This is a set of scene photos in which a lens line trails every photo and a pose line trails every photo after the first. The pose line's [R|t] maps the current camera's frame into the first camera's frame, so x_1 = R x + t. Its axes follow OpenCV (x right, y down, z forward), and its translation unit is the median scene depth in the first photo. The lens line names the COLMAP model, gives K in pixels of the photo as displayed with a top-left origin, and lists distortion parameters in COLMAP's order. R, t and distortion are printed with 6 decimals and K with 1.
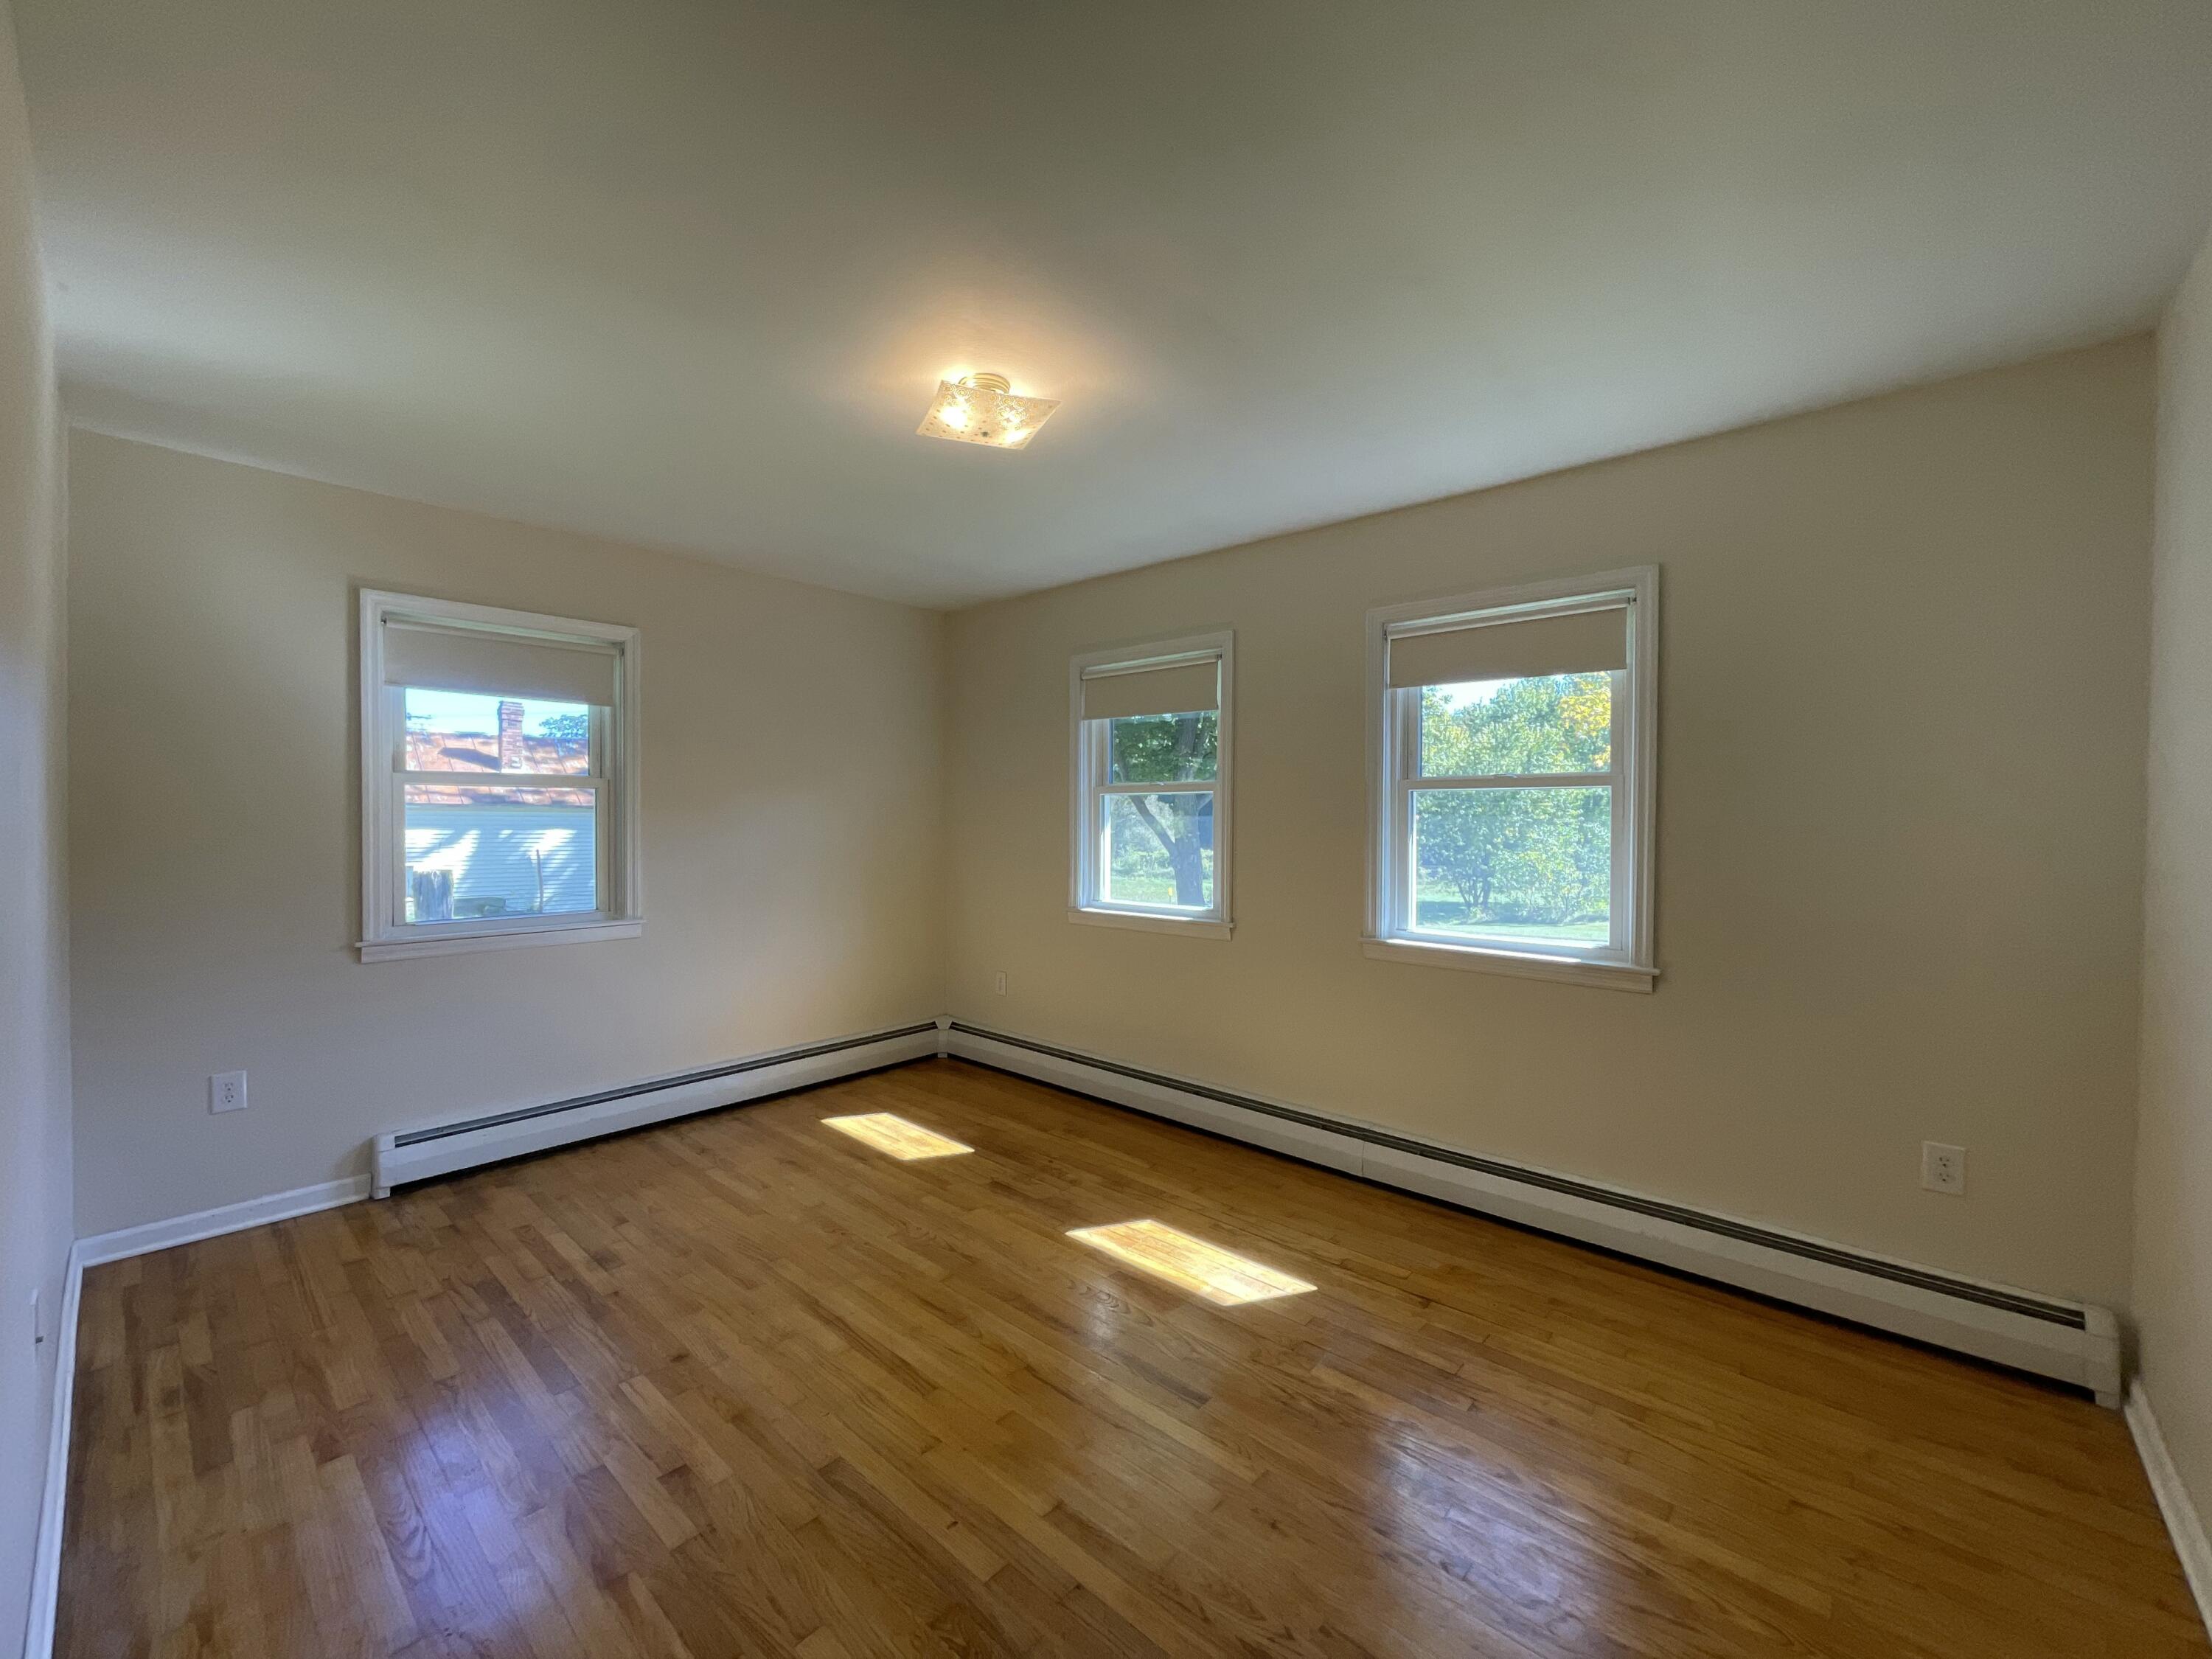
lens RADIAL K [[896.2, 0, 1091.8], [0, 896.2, 829.4], [0, 0, 1]] dist [0.000238, -0.001064]
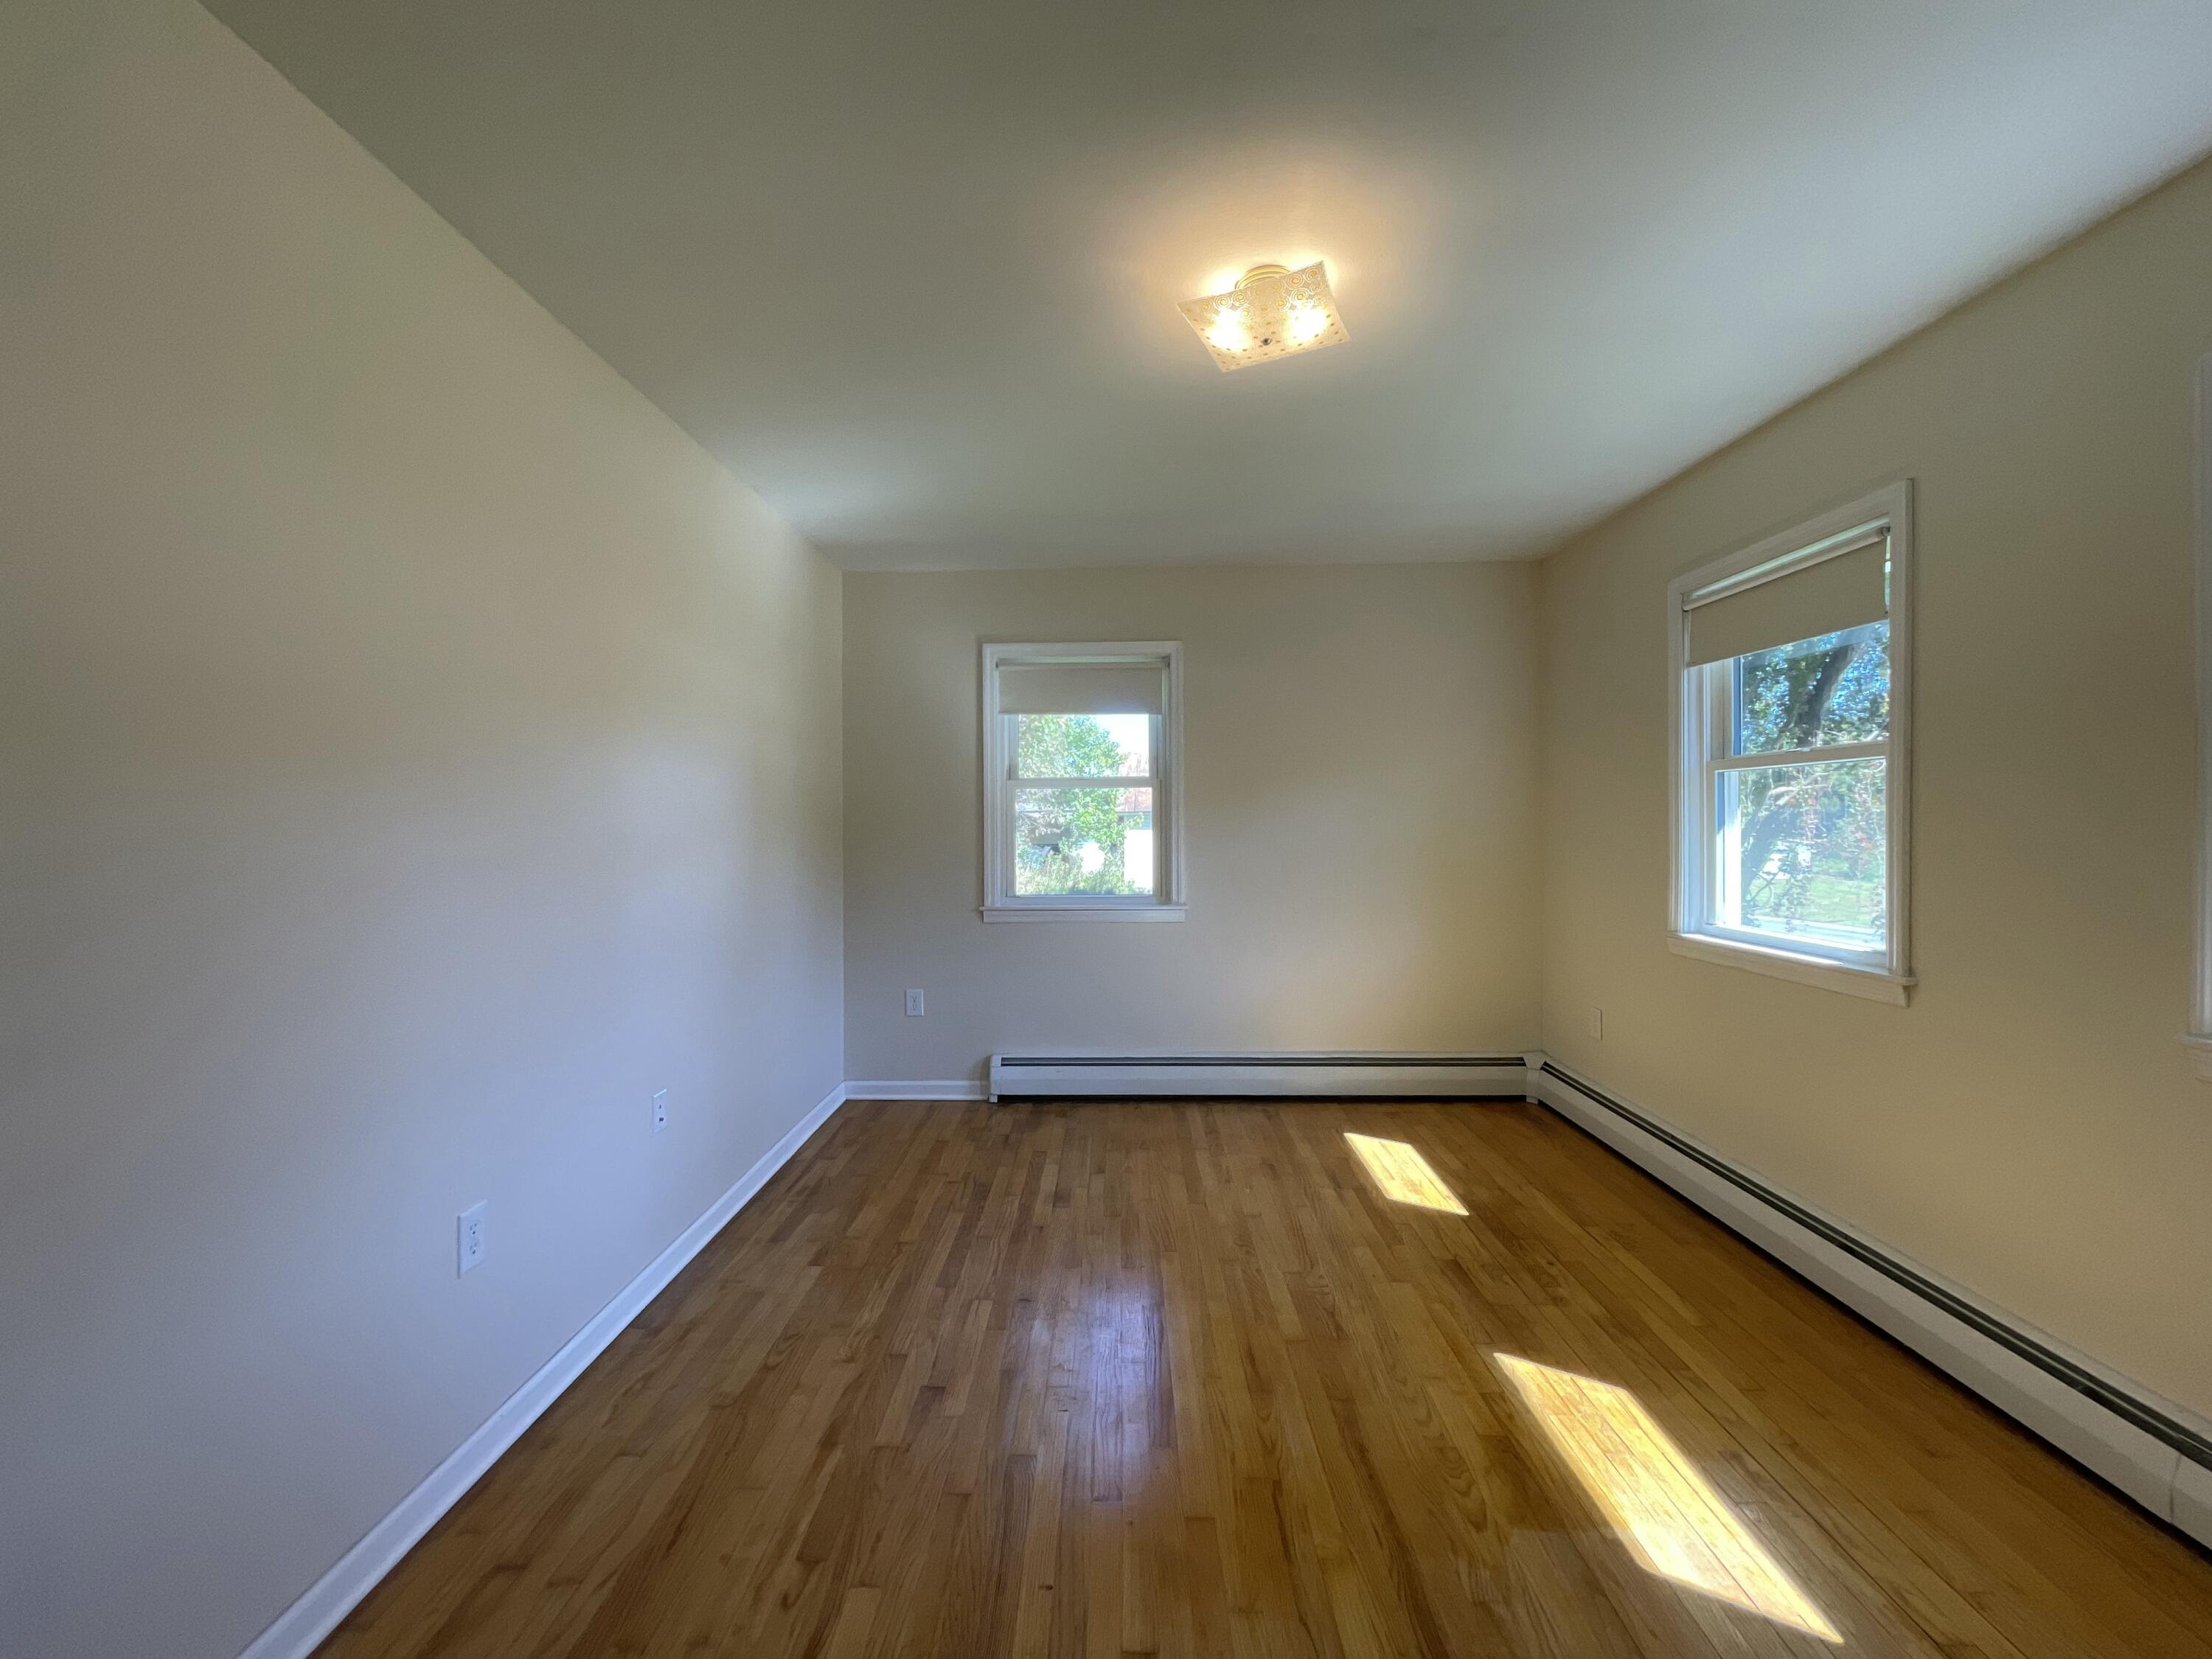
lens RADIAL K [[896.2, 0, 1106.0], [0, 896.2, 833.3], [0, 0, 1]] dist [0.000238, -0.001064]
pose [[0.650565, 0.001499, -0.759449, 0.308240], [-0.003002, 0.999995, -0.000598, 0.014269], [0.759445, 0.002669, 0.650566, 0.254945]]
